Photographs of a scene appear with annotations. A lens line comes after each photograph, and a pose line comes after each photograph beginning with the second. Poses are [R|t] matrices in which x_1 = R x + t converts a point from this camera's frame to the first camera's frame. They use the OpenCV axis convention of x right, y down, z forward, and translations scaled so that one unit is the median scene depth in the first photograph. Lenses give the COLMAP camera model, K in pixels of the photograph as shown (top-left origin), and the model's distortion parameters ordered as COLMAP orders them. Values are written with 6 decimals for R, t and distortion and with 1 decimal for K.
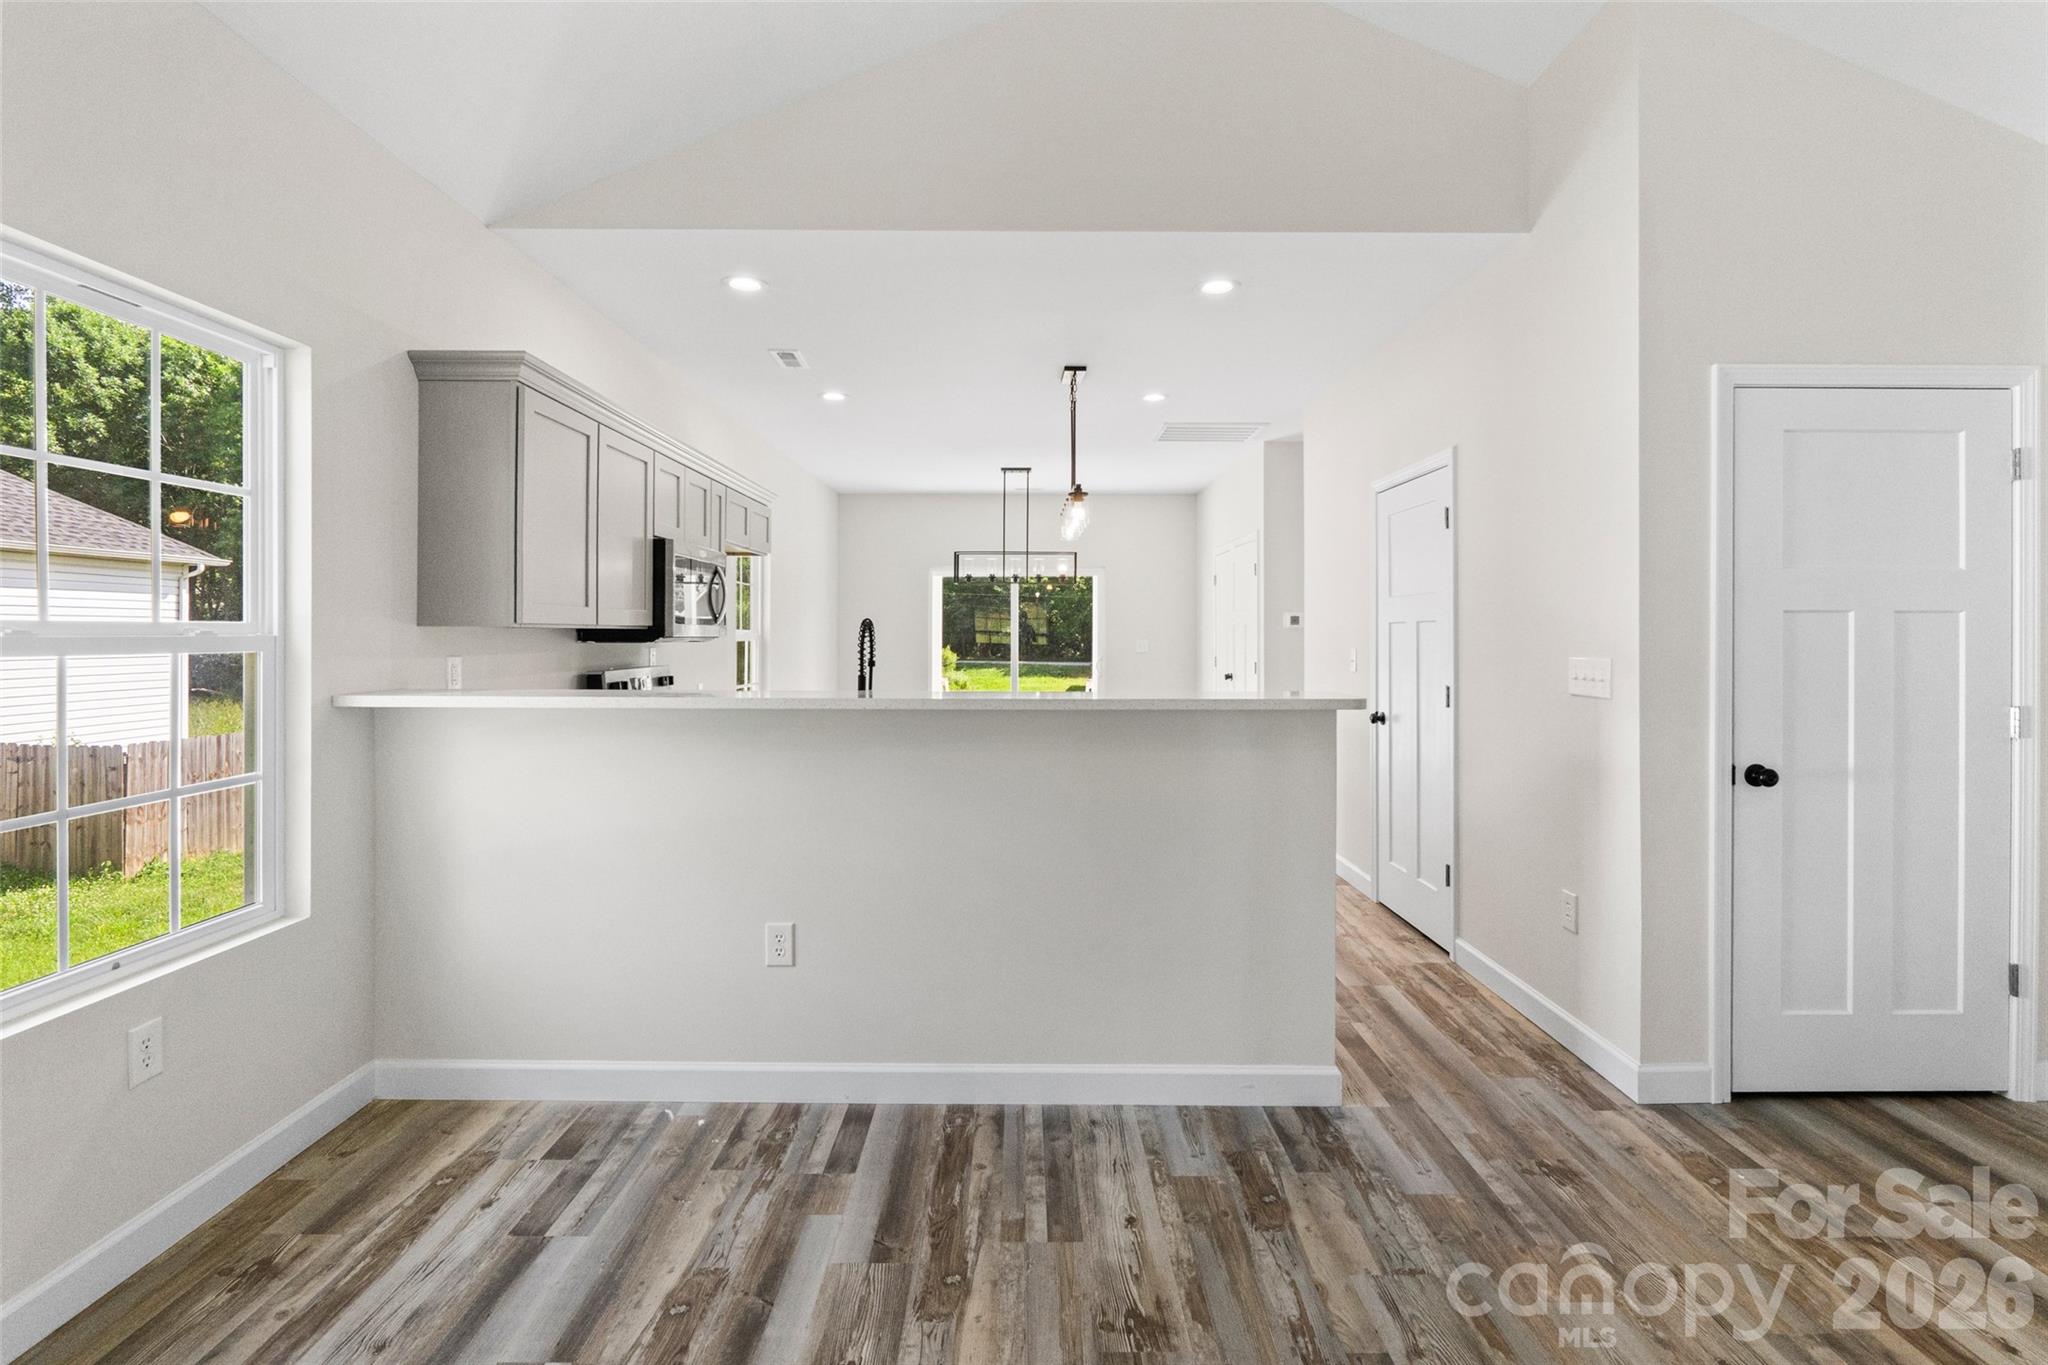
lens RADIAL K [[952.7, 0, 1024.6], [0, 952.7, 639.6], [0, 0, 1]] dist [-0.008594, 0.001667]
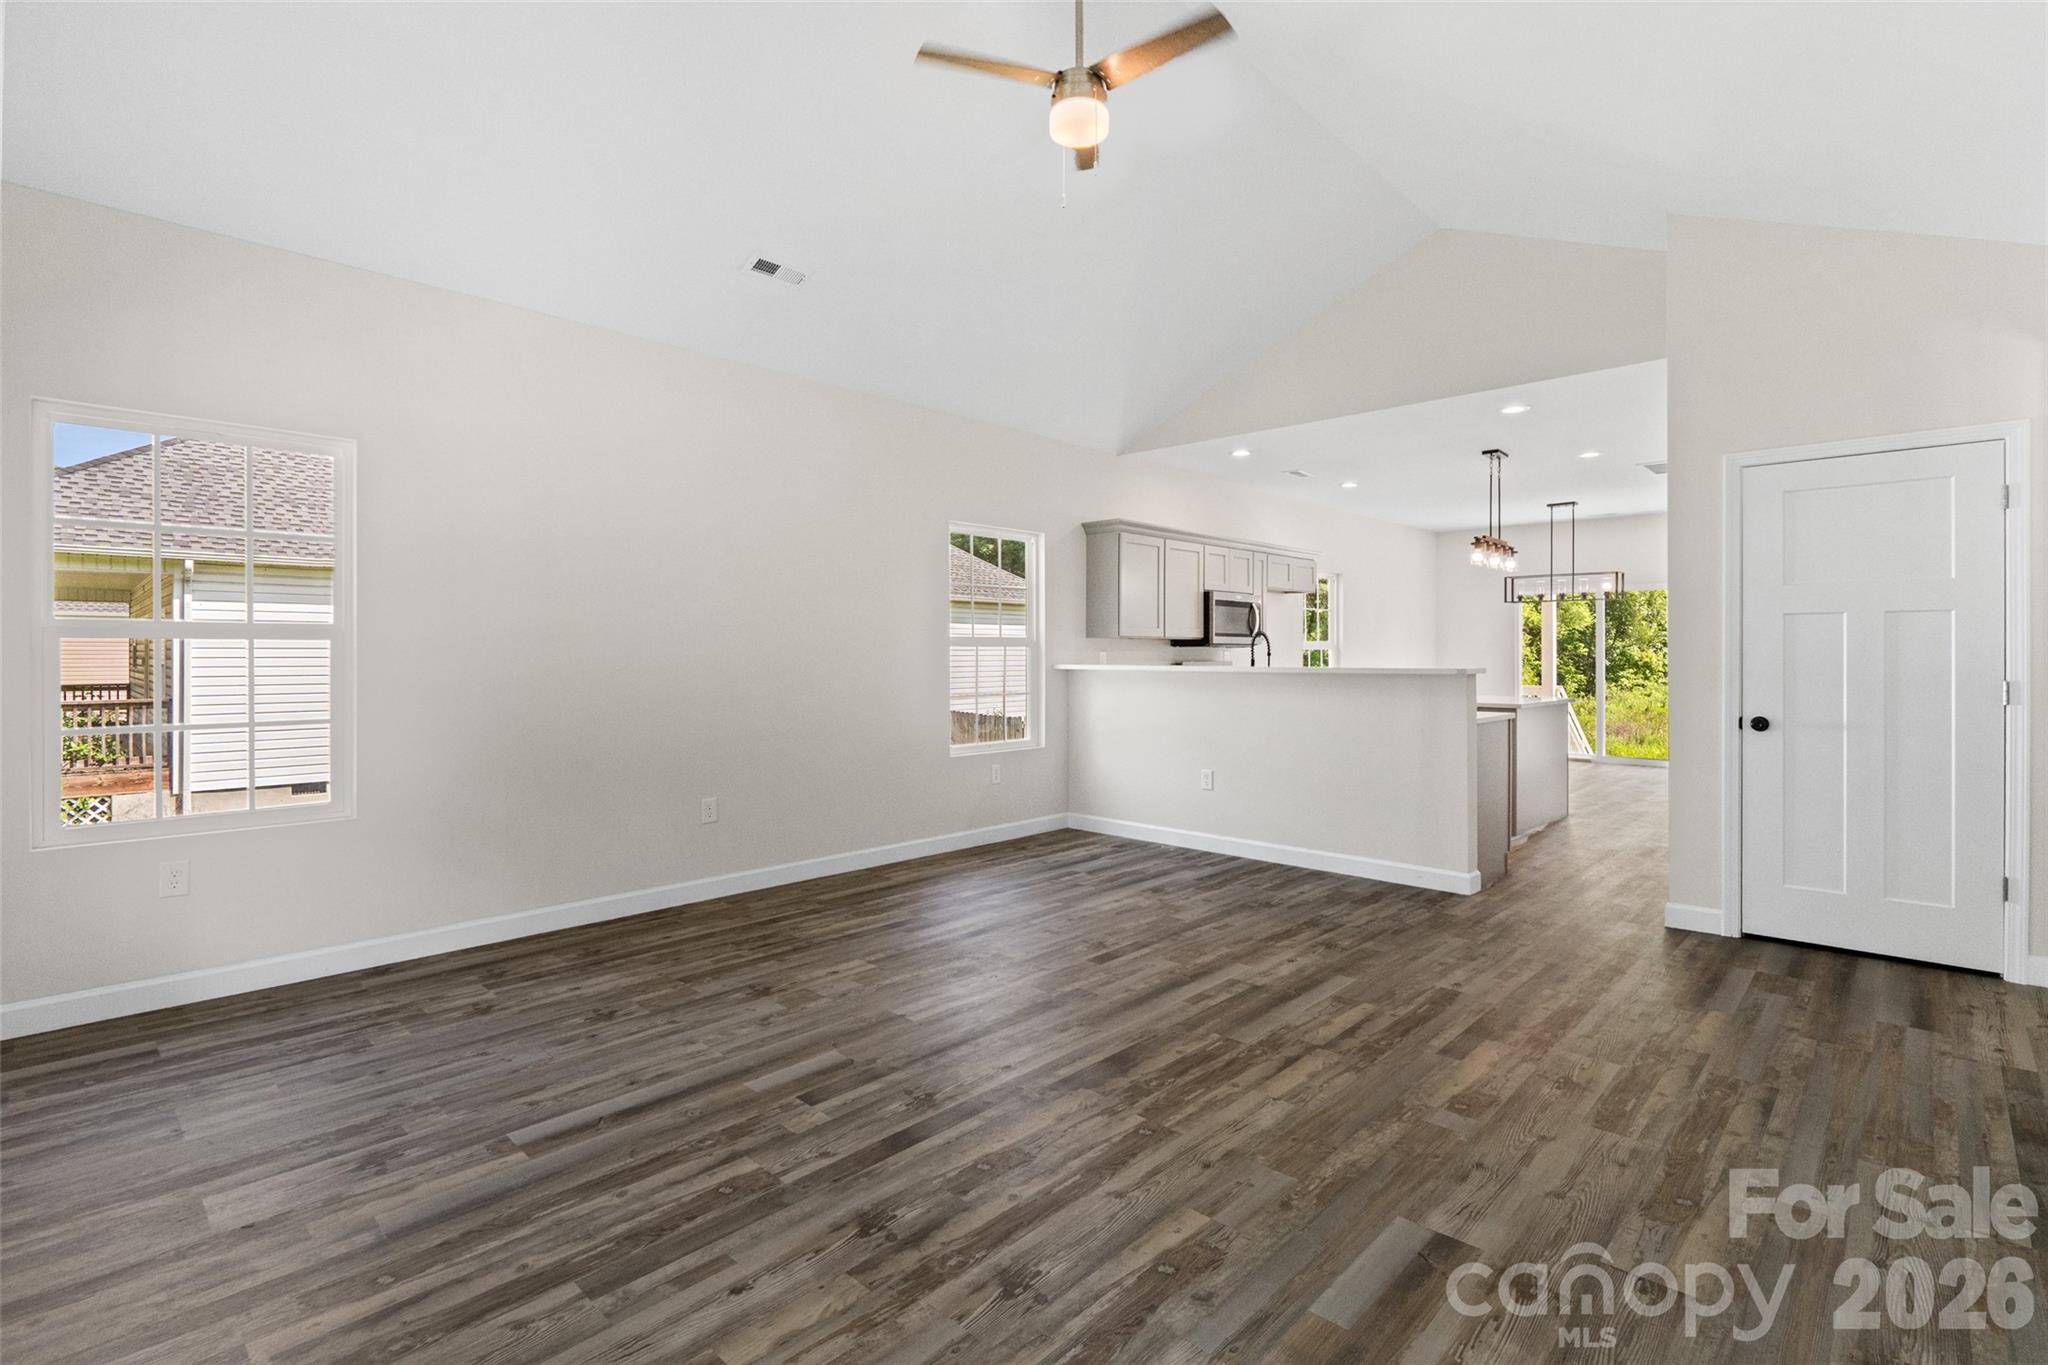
lens RADIAL K [[952.7, 0, 1034.3], [0, 952.7, 642.4], [0, 0, 1]] dist [-0.008594, 0.001667]
pose [[0.728454, -0.010874, -0.685008, 0.904717], [-0.002342, 0.999829, -0.018362, 0.041981], [0.685090, 0.014980, 0.728304, -0.829313]]
